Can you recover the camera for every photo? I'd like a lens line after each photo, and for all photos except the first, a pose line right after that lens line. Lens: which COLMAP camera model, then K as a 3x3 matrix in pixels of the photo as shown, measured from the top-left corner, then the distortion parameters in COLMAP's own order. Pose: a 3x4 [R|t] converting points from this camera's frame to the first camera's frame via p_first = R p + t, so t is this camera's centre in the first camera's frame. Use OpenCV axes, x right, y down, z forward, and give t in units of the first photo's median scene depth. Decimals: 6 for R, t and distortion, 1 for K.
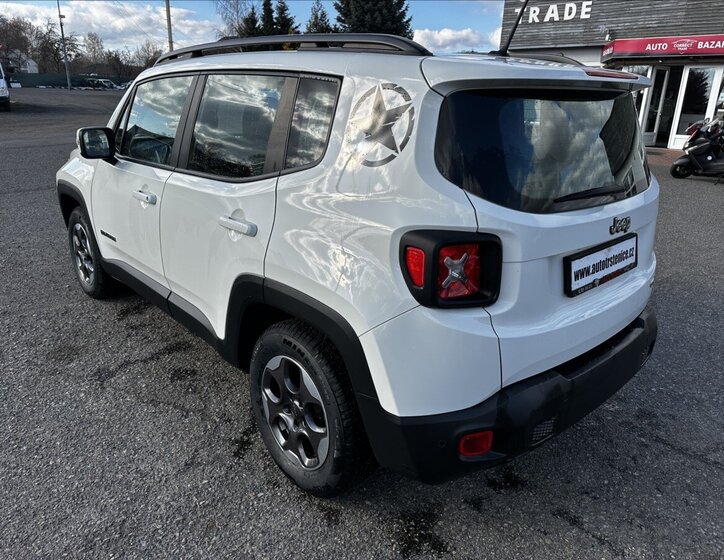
lens RADIAL K [[529.9, 0, 360.1], [0, 529.9, 279.1], [0, 0, 1]] dist [0.004998, -0.002689]
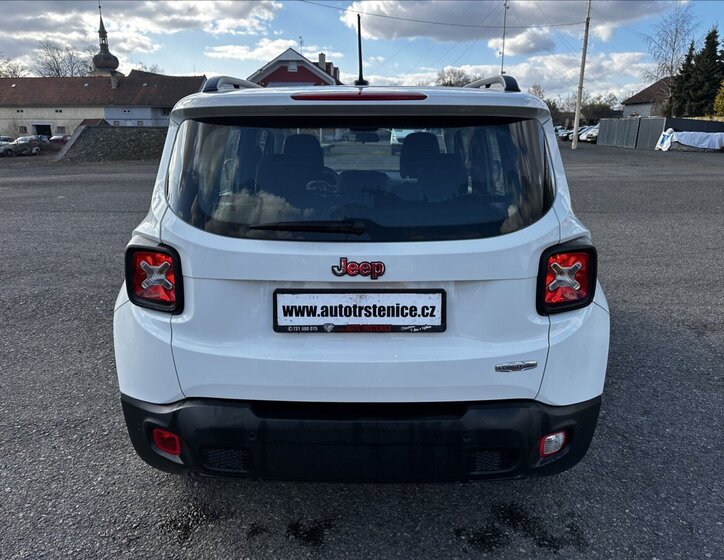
lens RADIAL K [[533.9, 0, 363.5], [0, 533.9, 284.0], [0, 0, 1]] dist [-0.004887, -0.000159]
pose [[0.739682, 0.162112, -0.653139, 1.038565], [-0.207769, 0.978149, 0.007482, -0.082293], [0.640080, 0.130167, 0.757201, 0.352455]]
